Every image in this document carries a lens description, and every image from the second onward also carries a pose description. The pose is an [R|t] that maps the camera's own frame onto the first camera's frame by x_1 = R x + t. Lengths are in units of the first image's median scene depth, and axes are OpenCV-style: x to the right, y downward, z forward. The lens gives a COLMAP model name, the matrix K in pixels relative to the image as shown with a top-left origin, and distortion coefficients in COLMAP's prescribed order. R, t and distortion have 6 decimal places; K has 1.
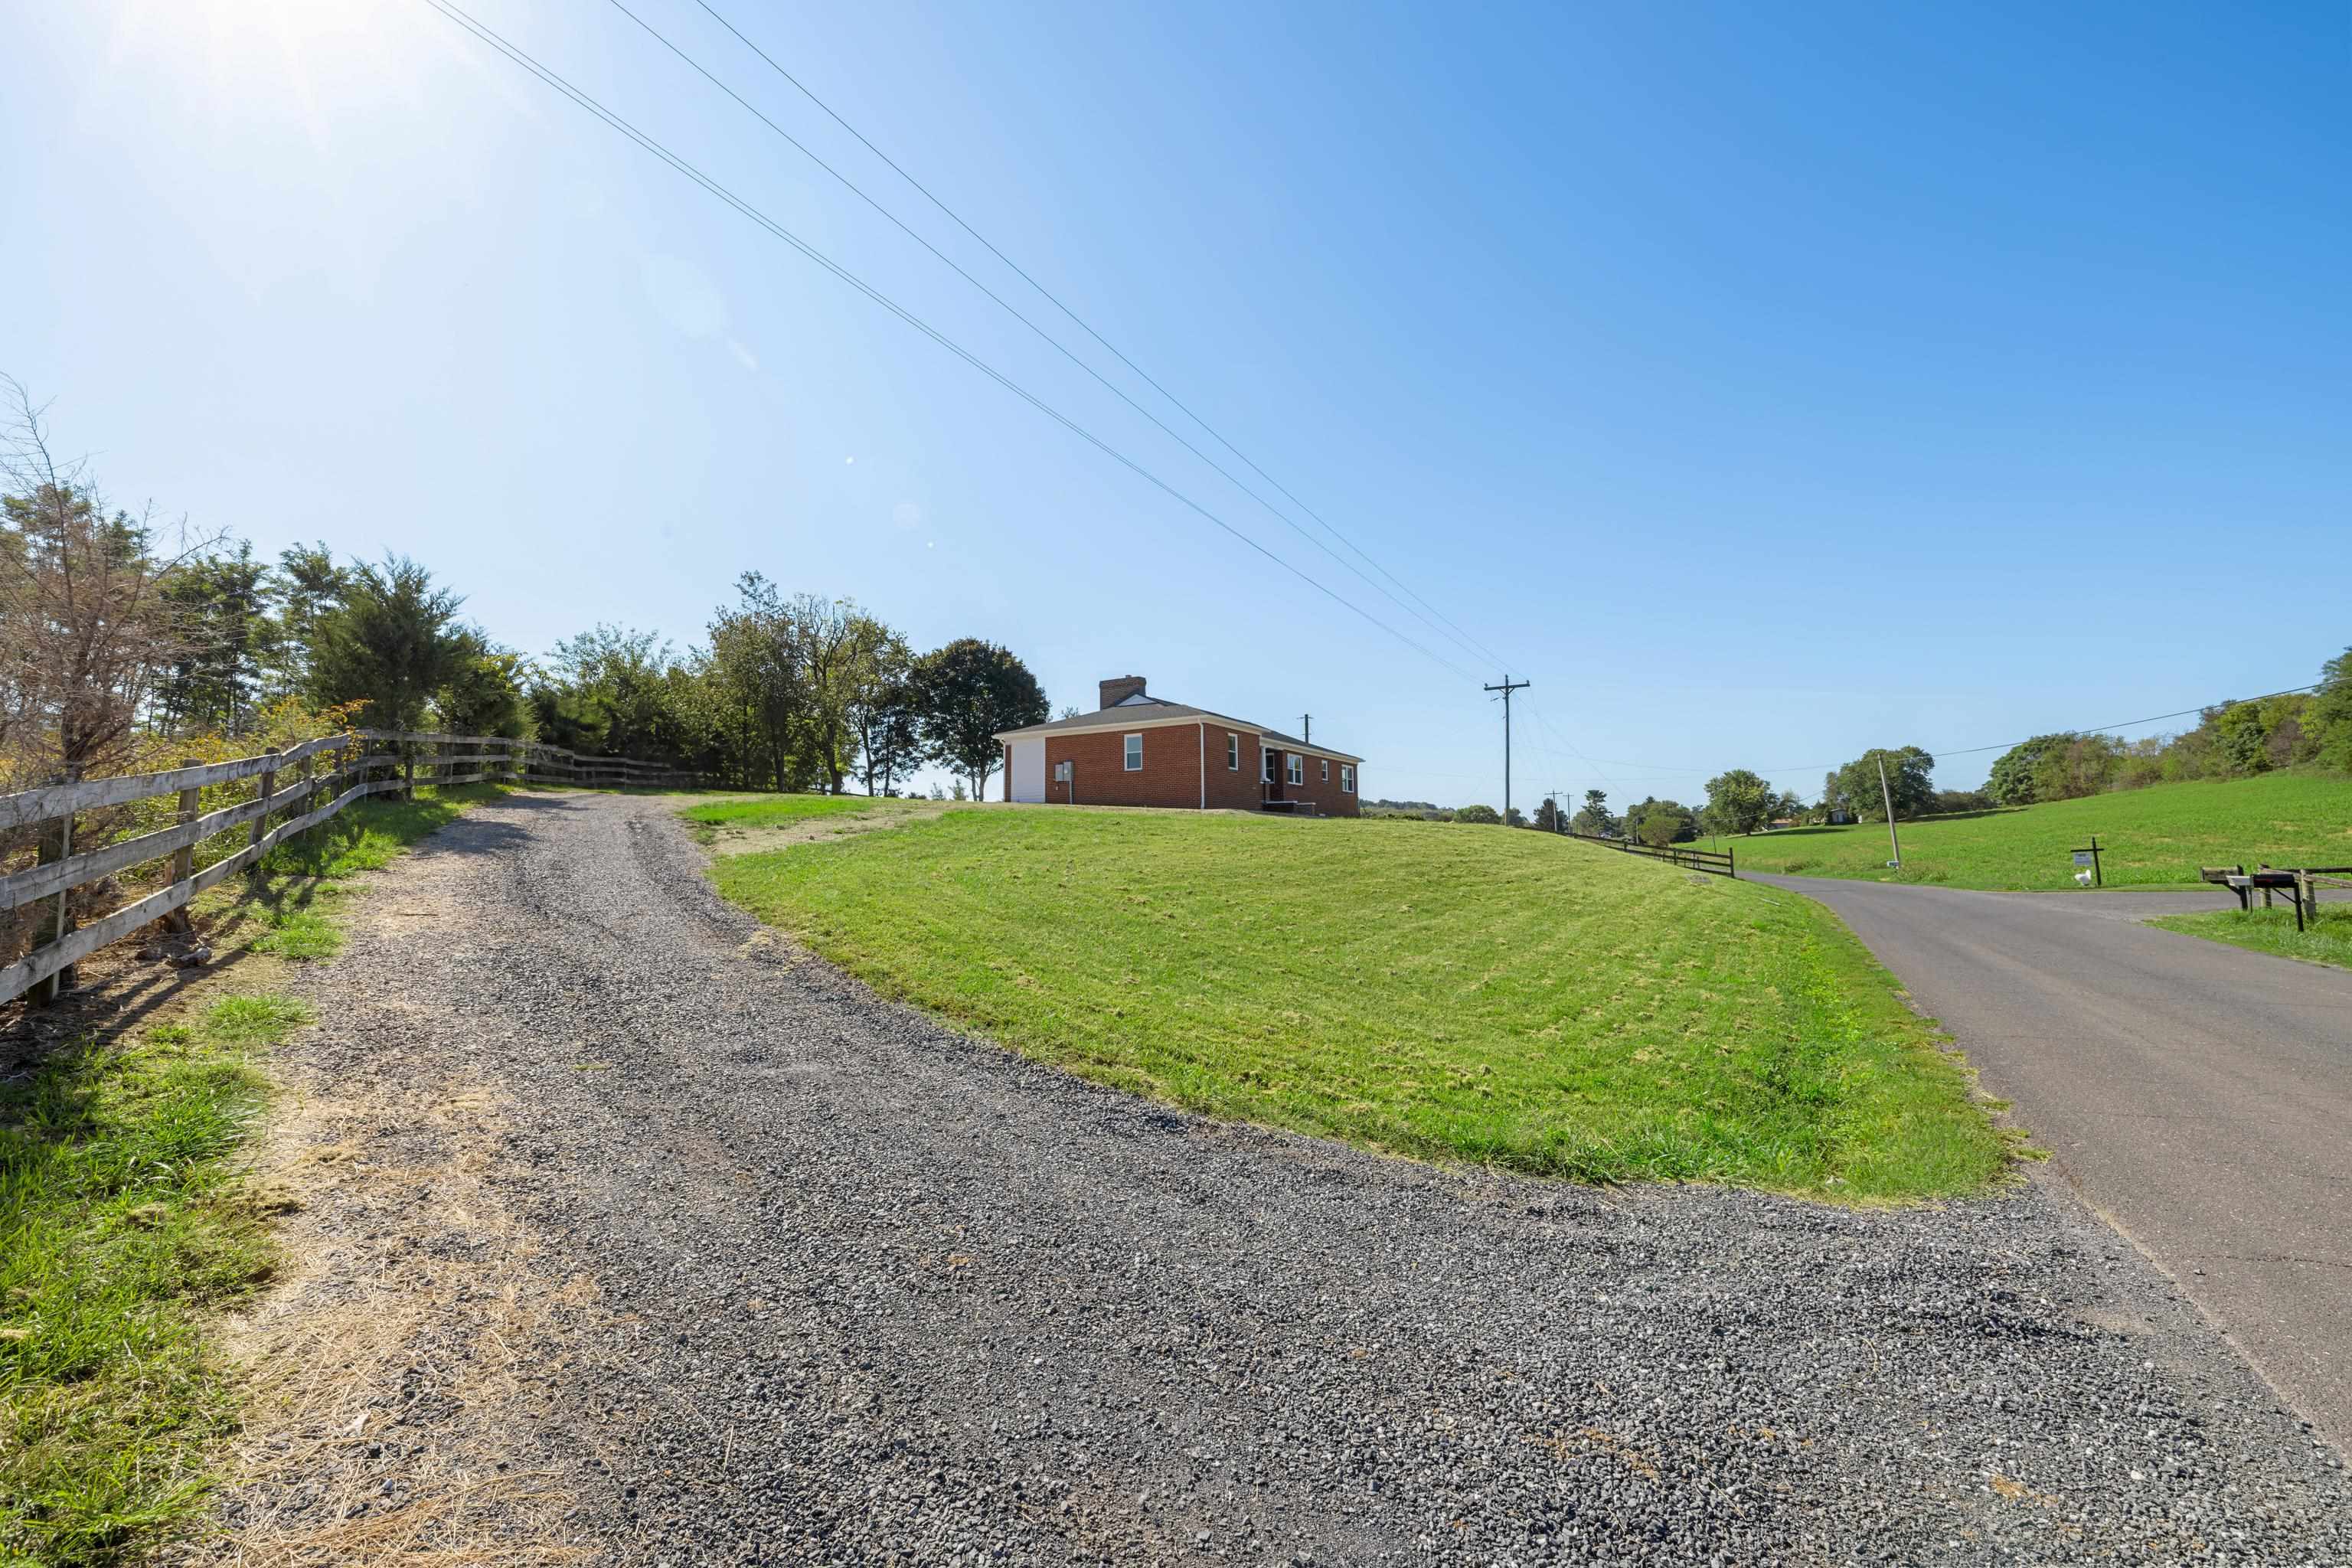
lens RADIAL K [[999.1, 0, 1172.1], [0, 999.1, 775.0], [0, 0, 1]] dist [0.000804, 0.000059]
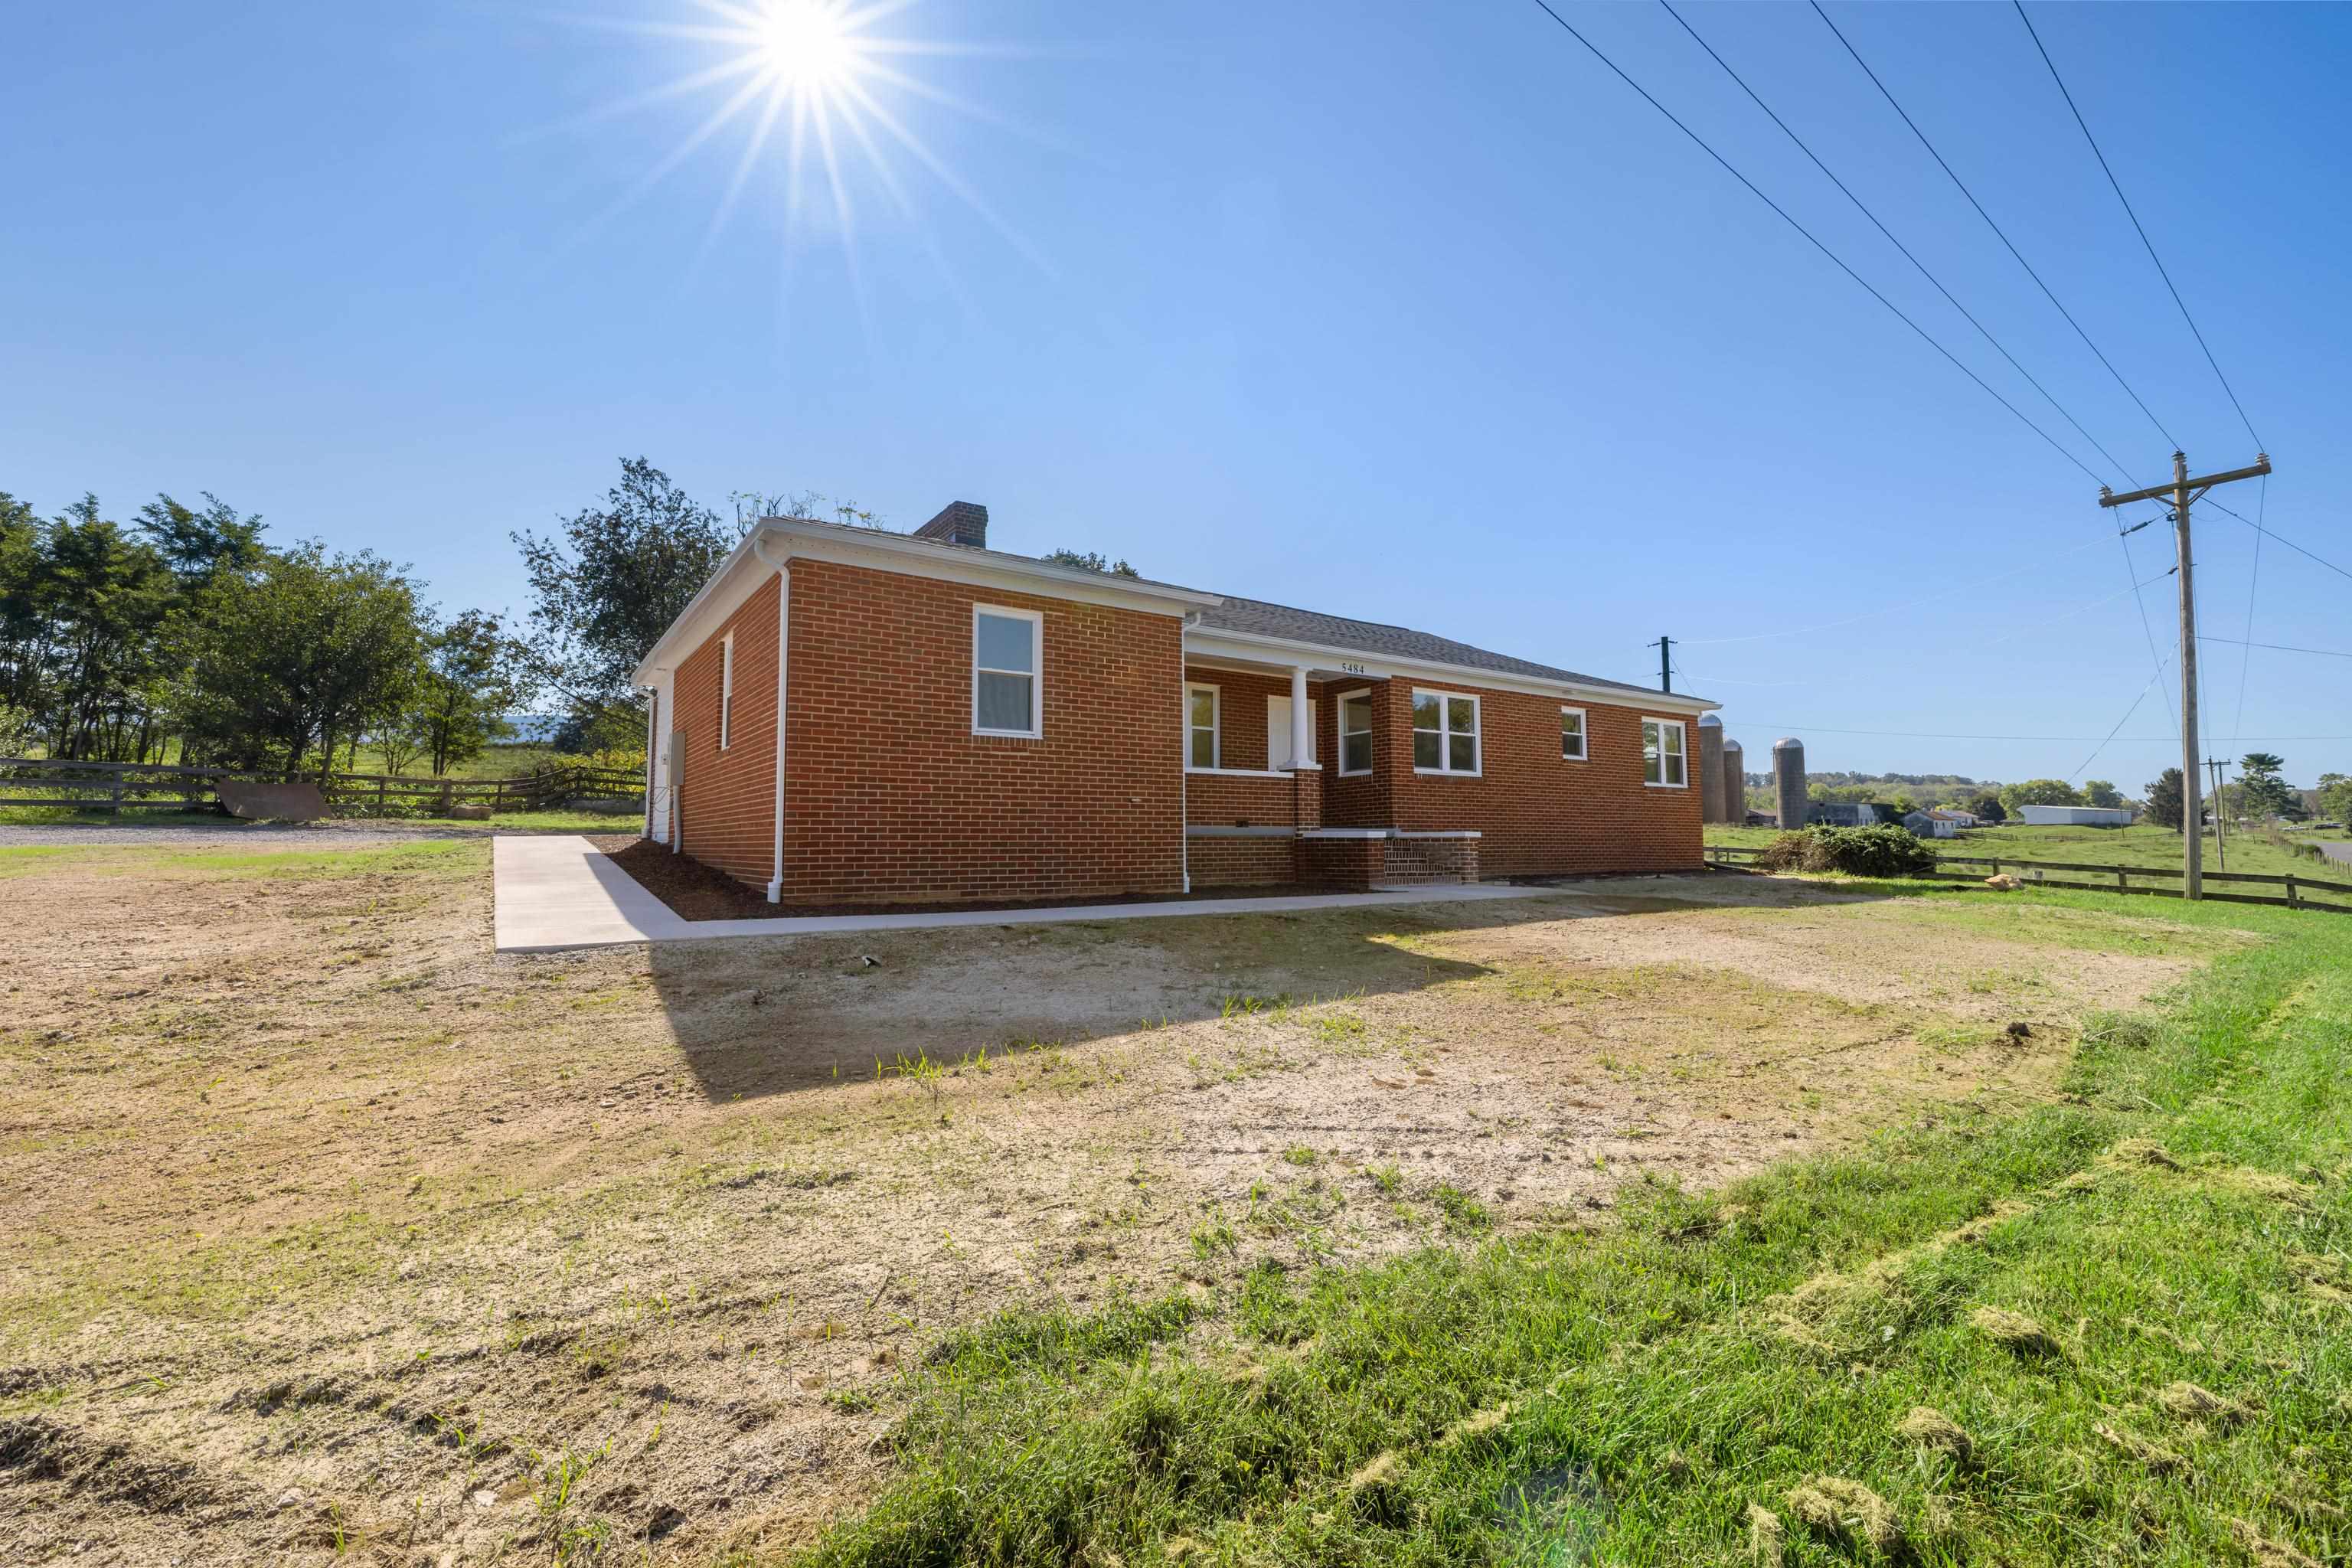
lens RADIAL K [[999.1, 0, 1172.1], [0, 999.1, 775.0], [0, 0, 1]] dist [0.000804, 0.000059]
pose [[0.913944, -0.023103, -0.405182, 0.143684], [0.029845, 0.999501, 0.010328, 0.002159], [0.404741, -0.021532, 0.914178, 0.515055]]
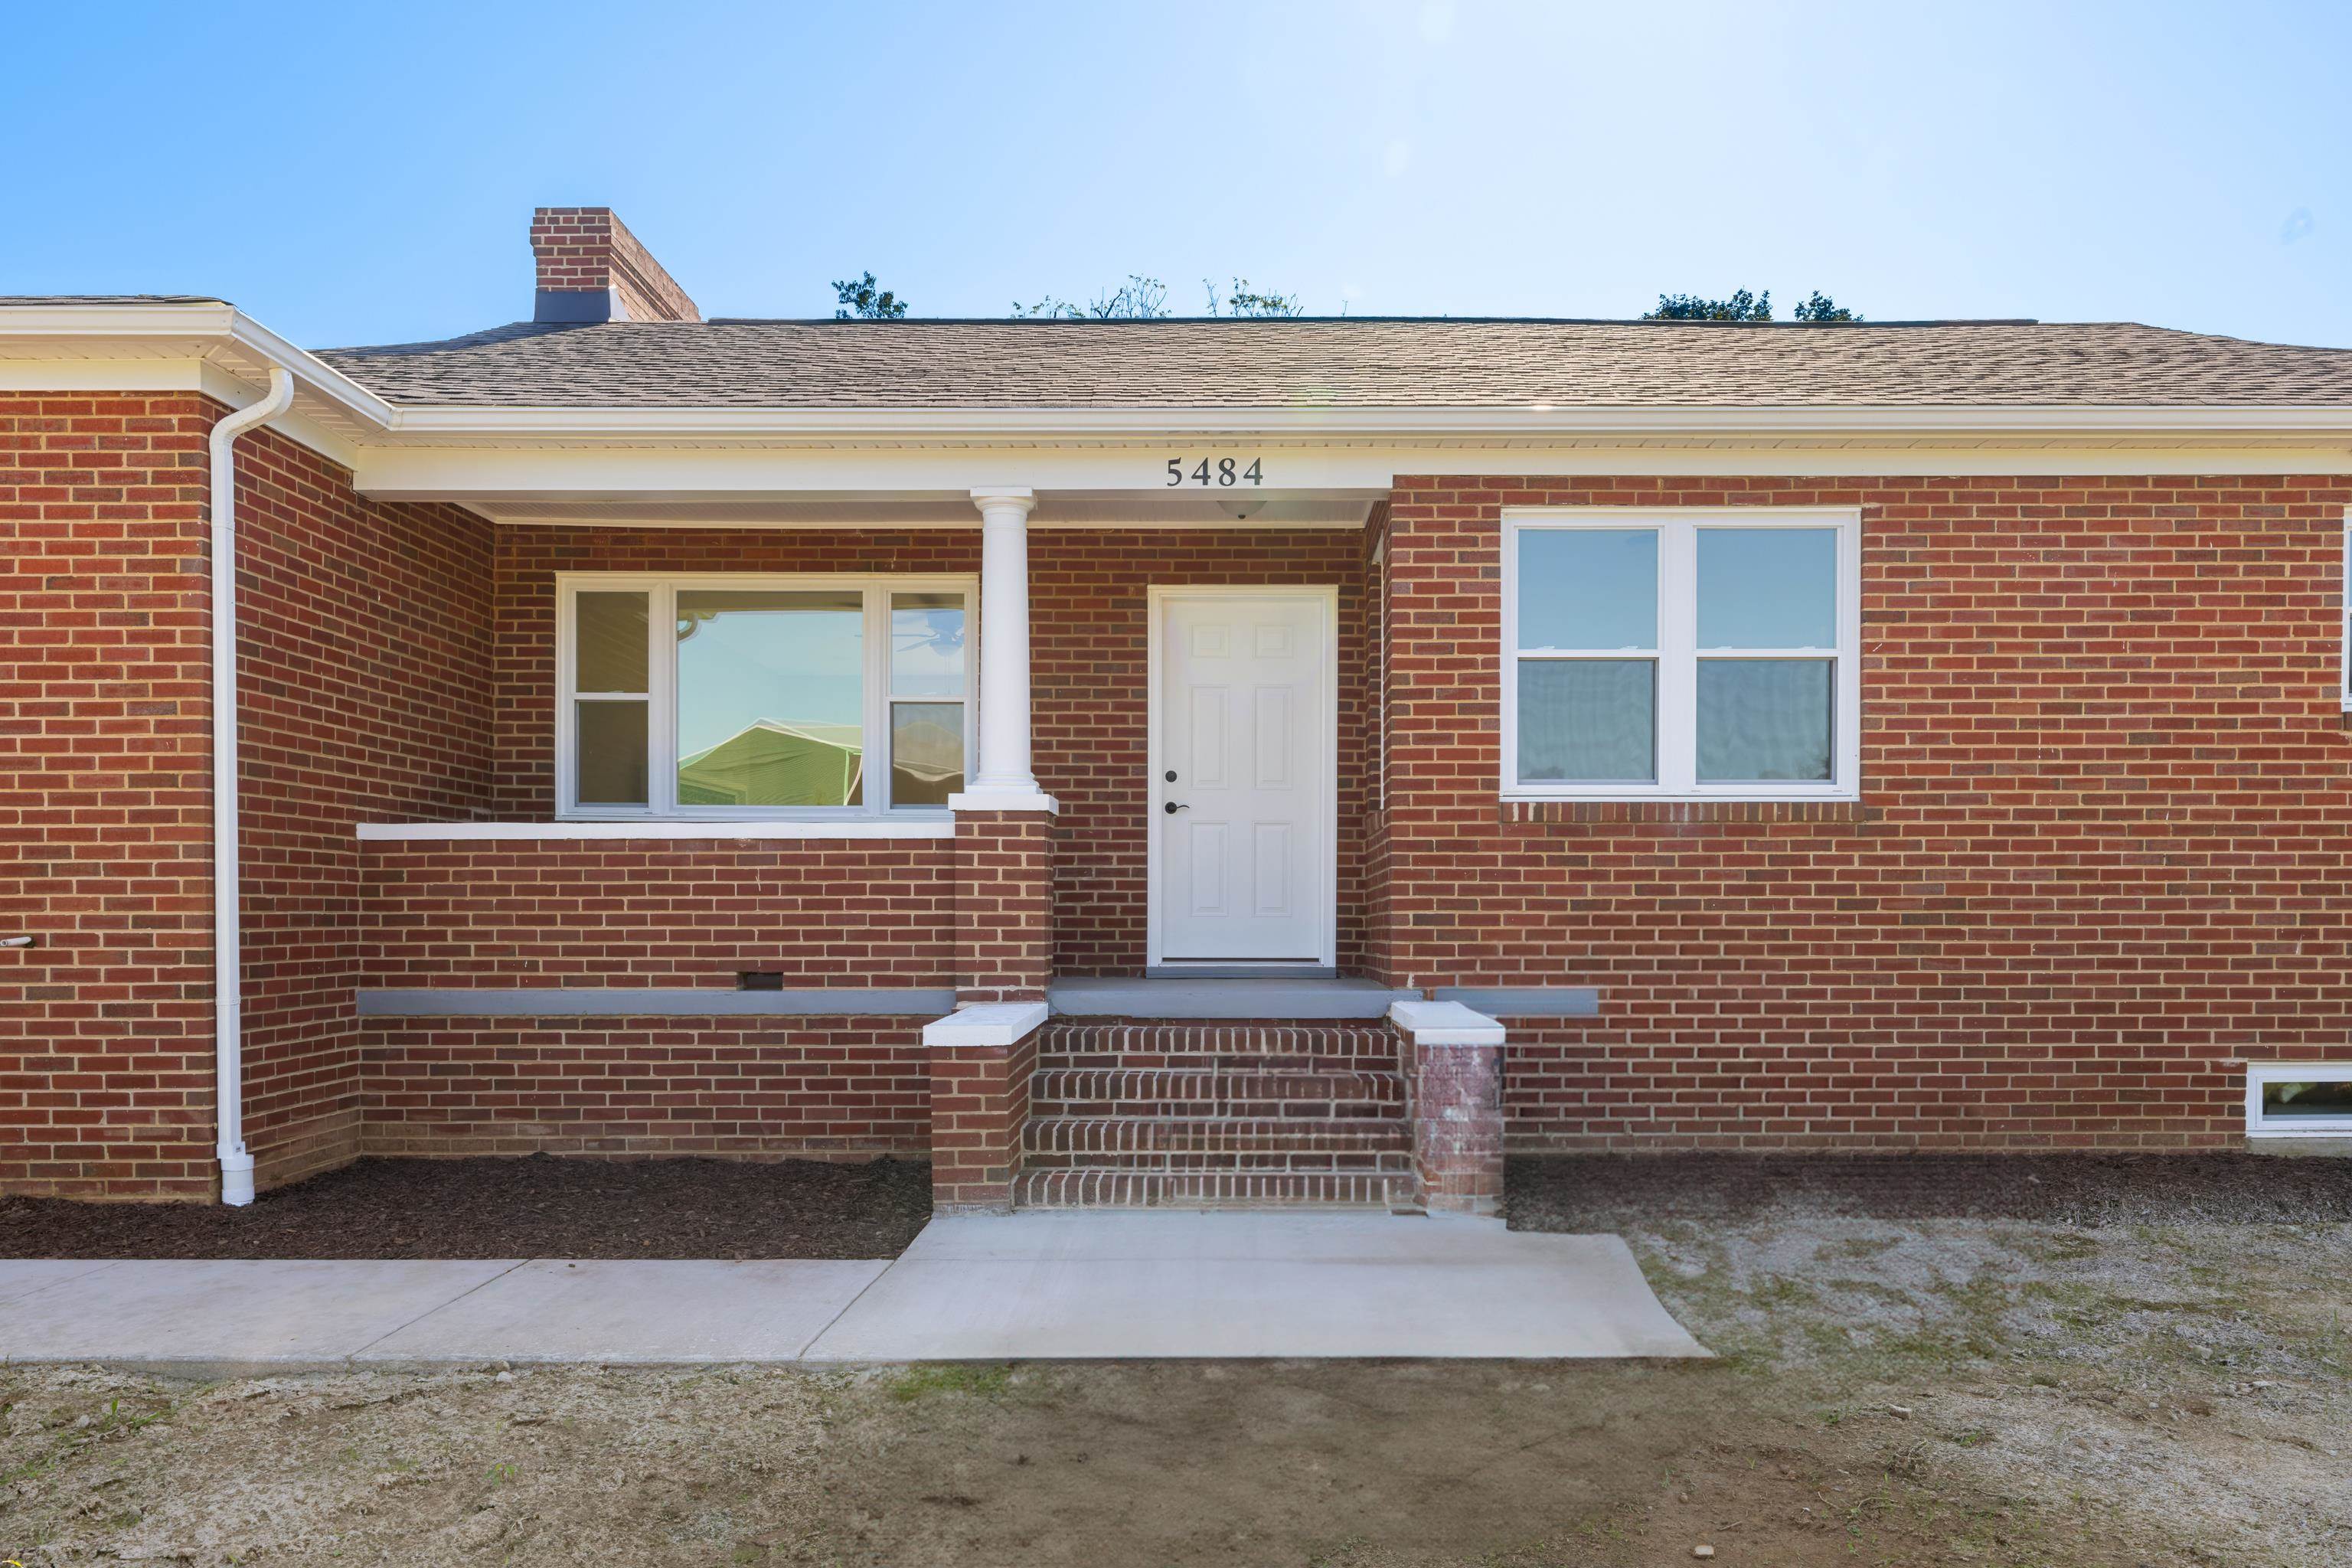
lens RADIAL K [[1722.4, 0, 1201.6], [0, 1722.4, 974.9], [0, 0, 1]] dist [-0.007742, -0.000442]
pose [[0.515108, 0.038798, -0.856247, 0.203016], [0.069070, 0.993847, 0.086585, 0.006744], [0.854338, -0.103741, 0.509259, 0.702102]]
